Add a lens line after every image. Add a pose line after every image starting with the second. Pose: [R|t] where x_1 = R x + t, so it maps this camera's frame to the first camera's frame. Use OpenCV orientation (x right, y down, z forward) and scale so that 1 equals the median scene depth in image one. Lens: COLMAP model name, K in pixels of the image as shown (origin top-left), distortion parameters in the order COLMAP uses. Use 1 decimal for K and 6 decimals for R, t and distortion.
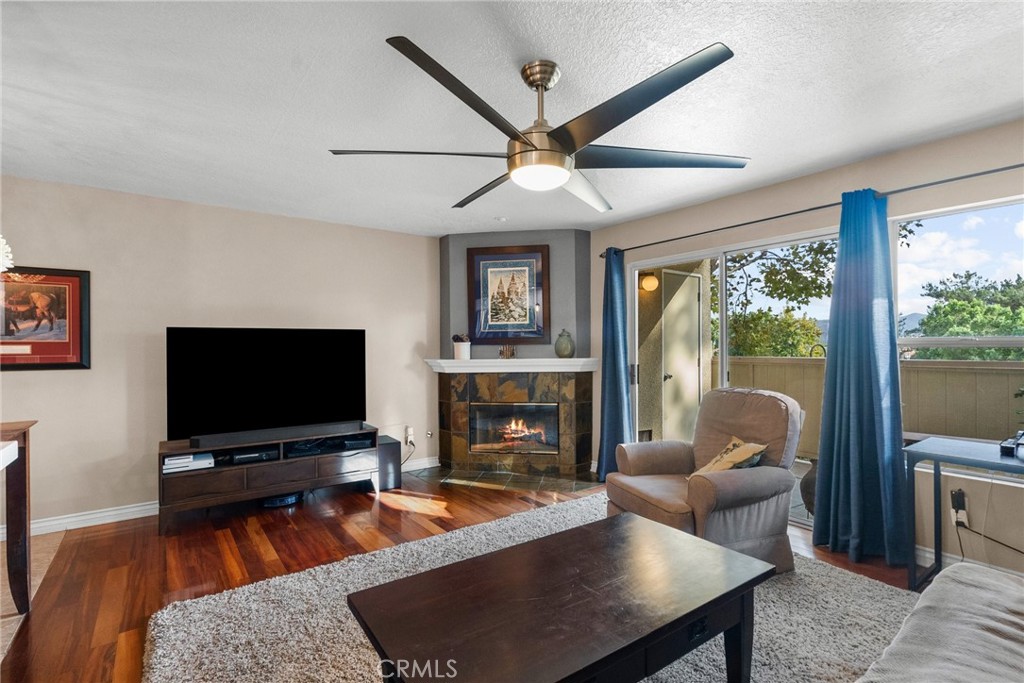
lens RADIAL K [[483.6, 0, 515.4], [0, 483.6, 343.5], [0, 0, 1]] dist [0.000264, 0.001615]
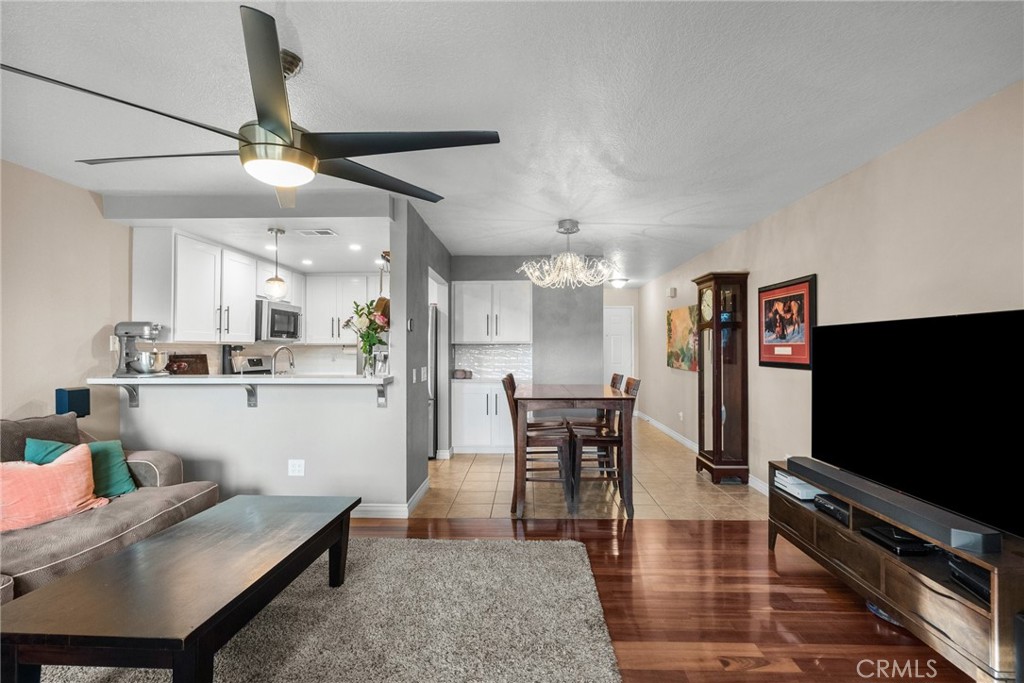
lens RADIAL K [[483.6, 0, 515.1], [0, 483.6, 344.9], [0, 0, 1]] dist [0.000264, 0.001615]
pose [[-0.612343, 0.001283, -0.790591, 0.222110], [0.006578, 0.999972, -0.003472, -0.001561], [0.790565, -0.007326, -0.612335, 0.824459]]
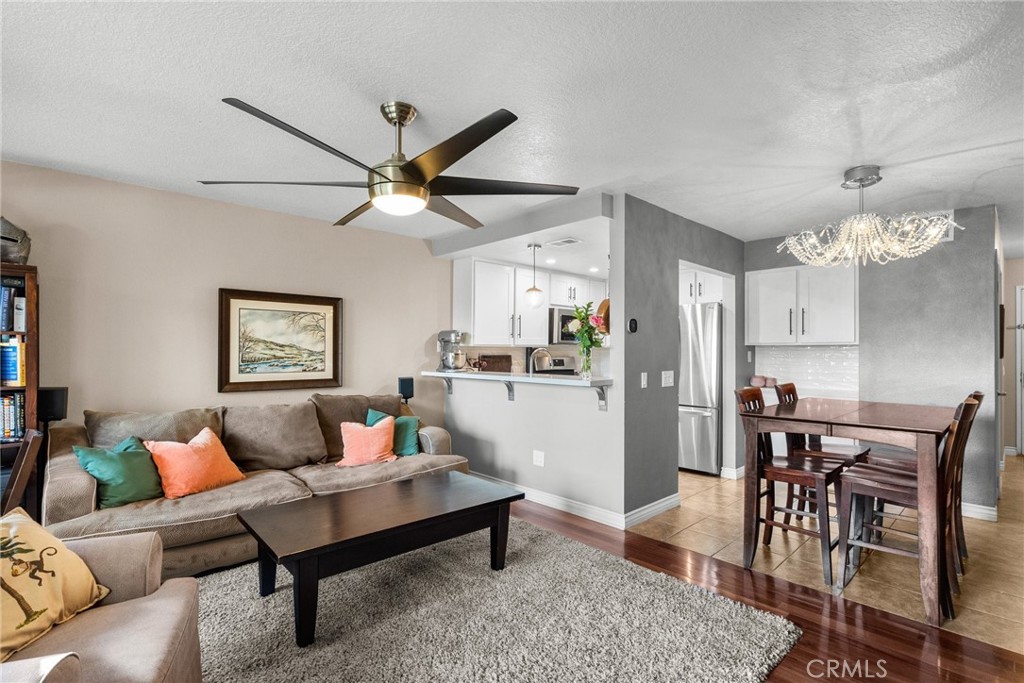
lens RADIAL K [[483.6, 0, 514.9], [0, 483.6, 346.4], [0, 0, 1]] dist [0.000264, 0.001615]
pose [[-0.991223, 0.003671, -0.132153, -0.028040], [0.005093, 0.999933, -0.010427, 0.000687], [0.132106, -0.011008, -0.991174, 0.919952]]
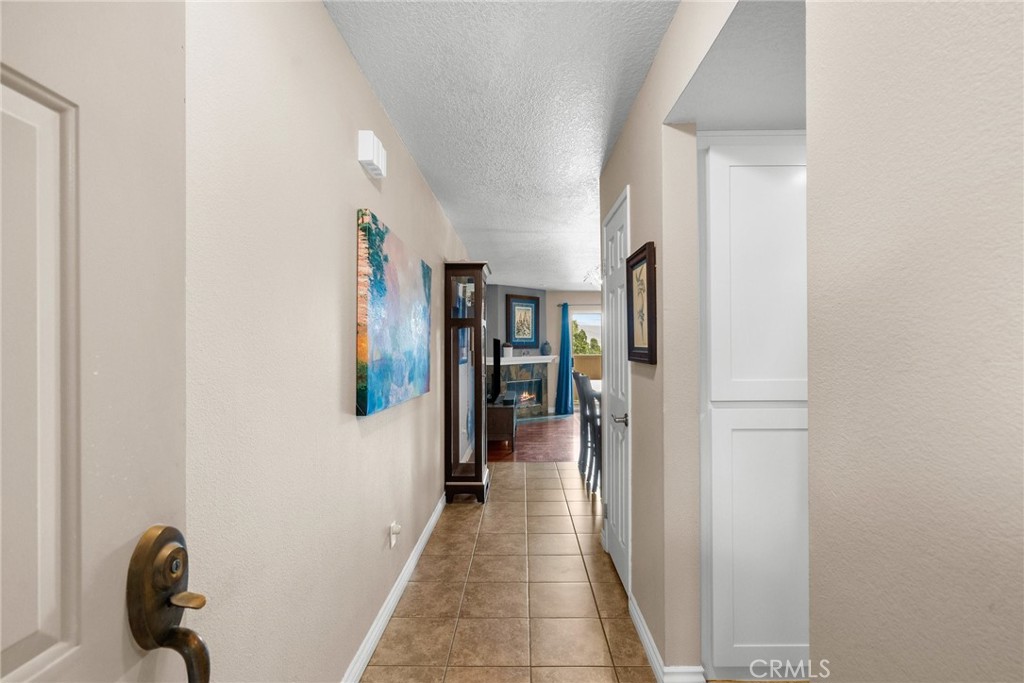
lens RADIAL K [[483.6, 0, 513.4], [0, 483.6, 342.6], [0, 0, 1]] dist [0.000264, 0.001615]
pose [[0.592952, 0.009798, 0.805179, -1.536711], [0.002238, 0.999902, -0.013816, 0.004394], [-0.805235, 0.009994, 0.592872, -0.065852]]
